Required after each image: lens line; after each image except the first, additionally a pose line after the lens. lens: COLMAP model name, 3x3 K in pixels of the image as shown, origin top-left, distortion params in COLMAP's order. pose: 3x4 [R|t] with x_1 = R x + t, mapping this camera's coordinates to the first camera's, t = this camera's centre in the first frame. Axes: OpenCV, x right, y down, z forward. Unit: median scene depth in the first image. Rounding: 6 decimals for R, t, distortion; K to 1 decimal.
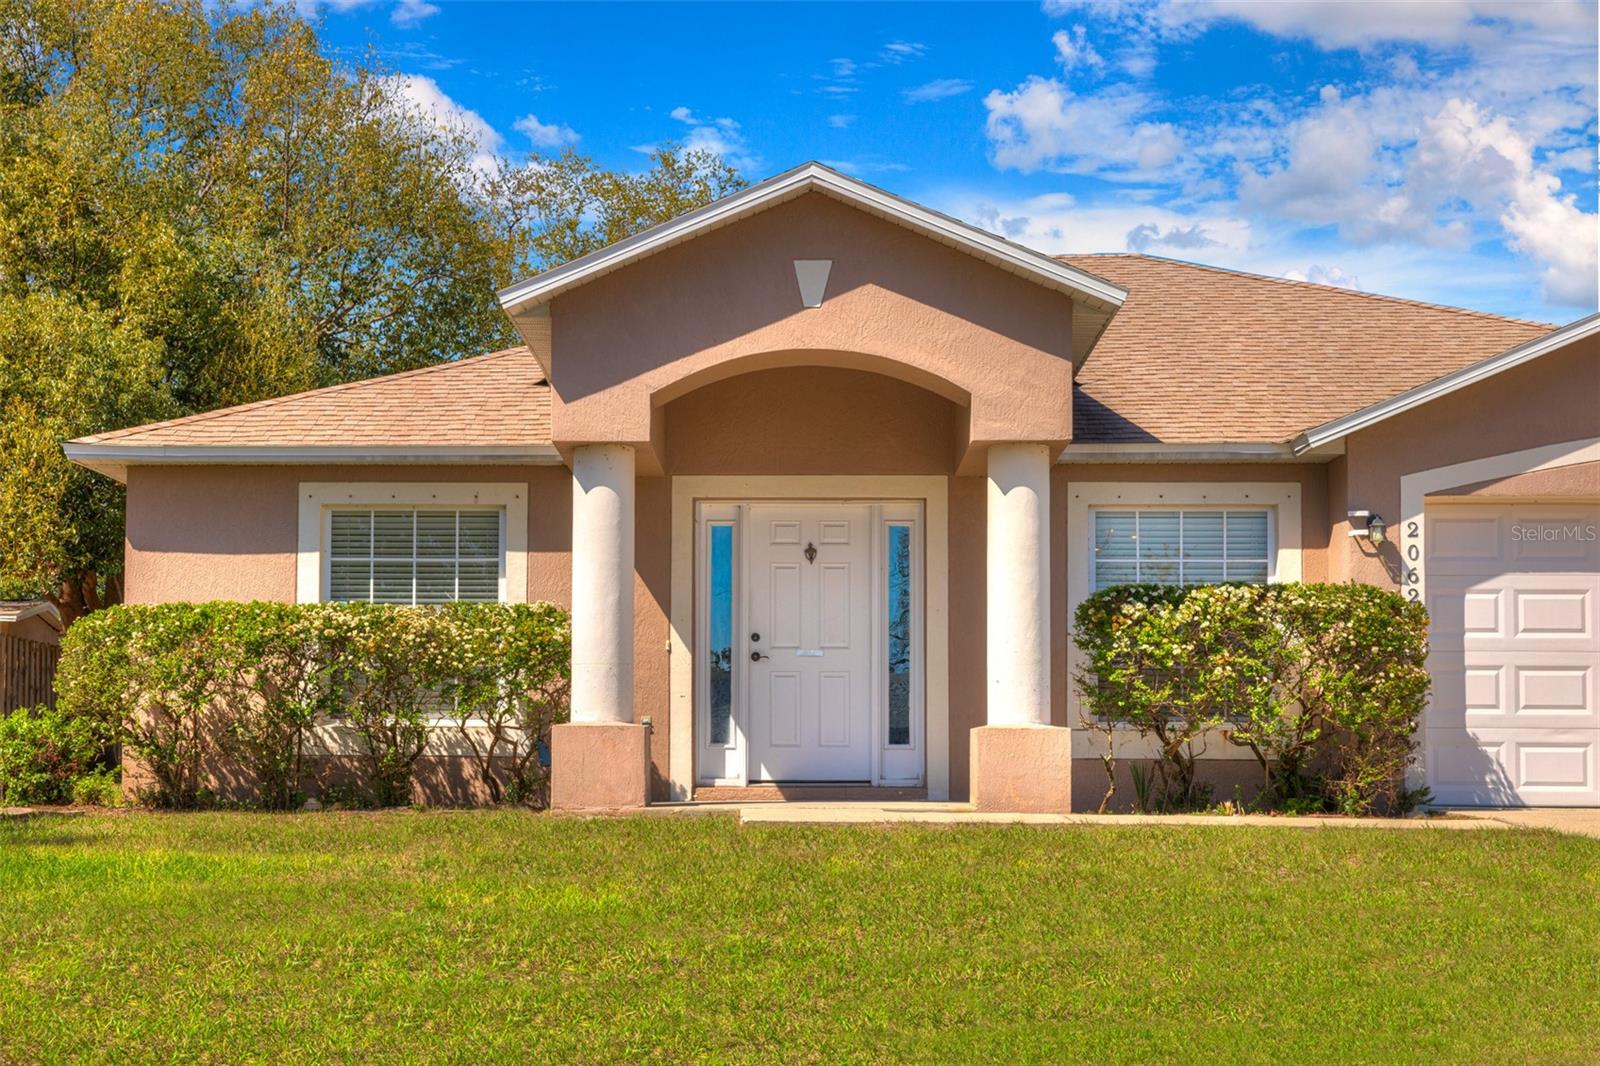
lens RADIAL K [[2468.4, 0, 800.0], [0, 2468.4, 533.0], [0, 0, 1]] dist [0.012951, -0.007311]
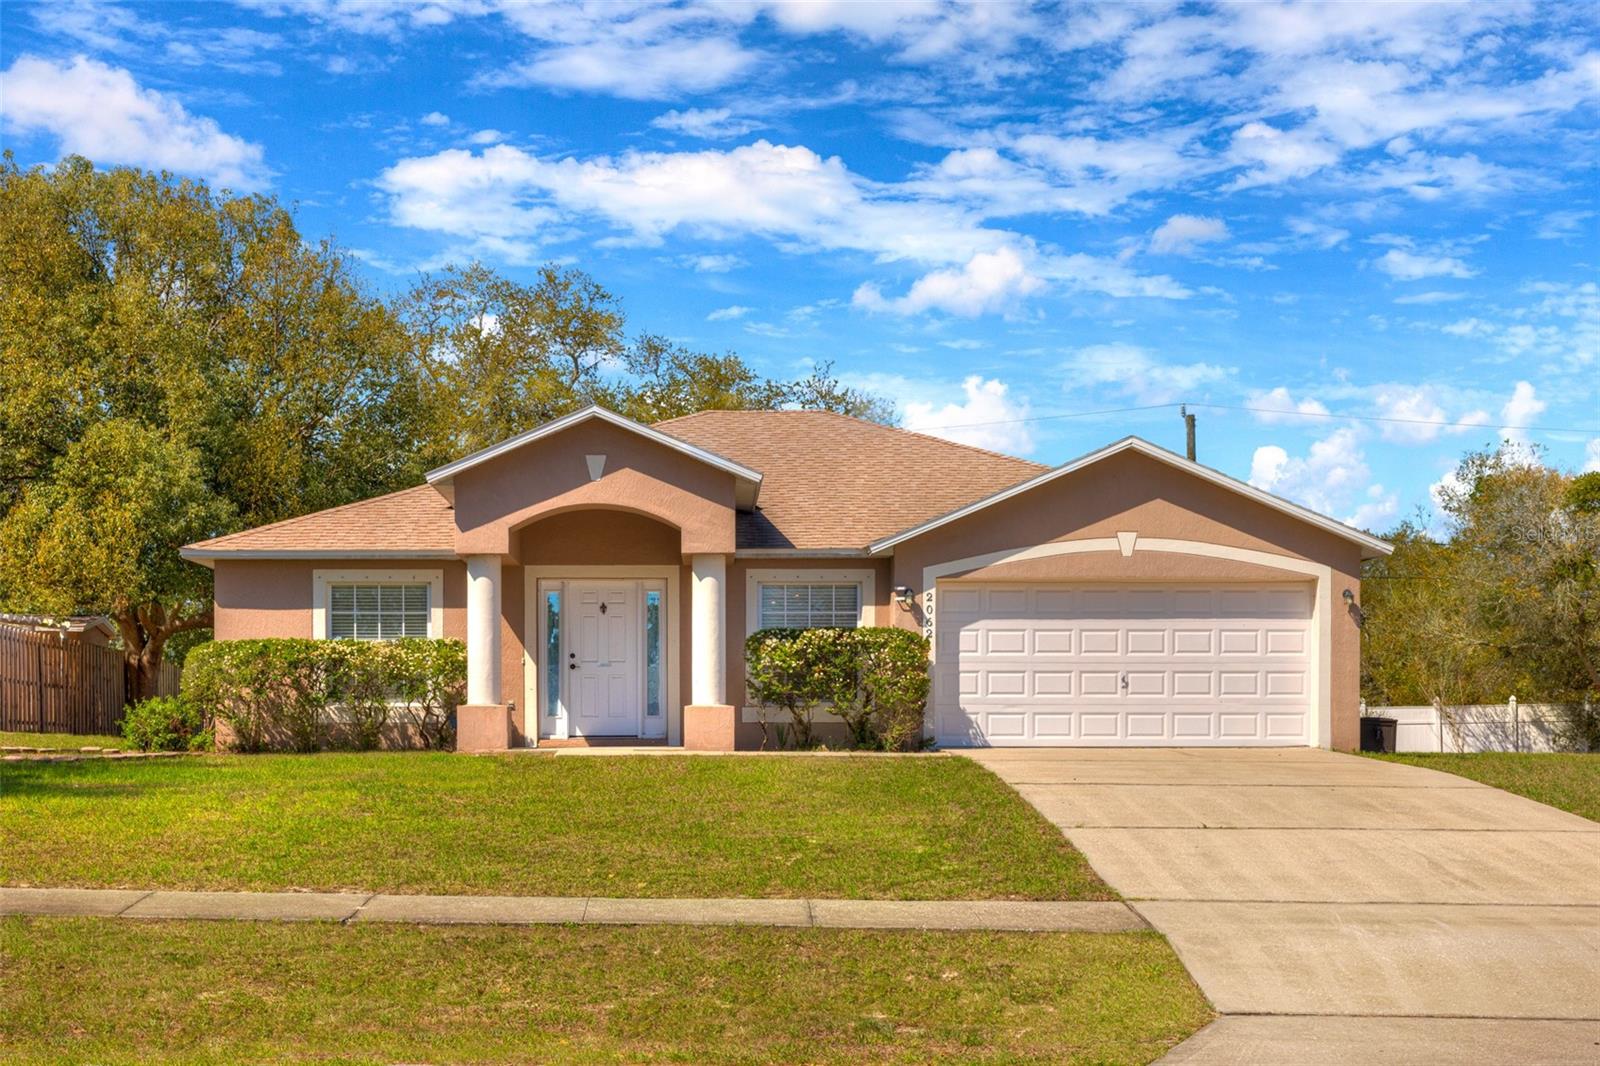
lens RADIAL K [[2177.4, 0, 800.7], [0, 2177.4, 688.3], [0, 0, 1]] dist [0.020551, 0.064020]
pose [[0.998802, -0.004548, 0.048731, 0.073614], [0.000980, 0.997332, 0.072987, -0.051798], [-0.048933, -0.072852, 0.996142, -0.609755]]
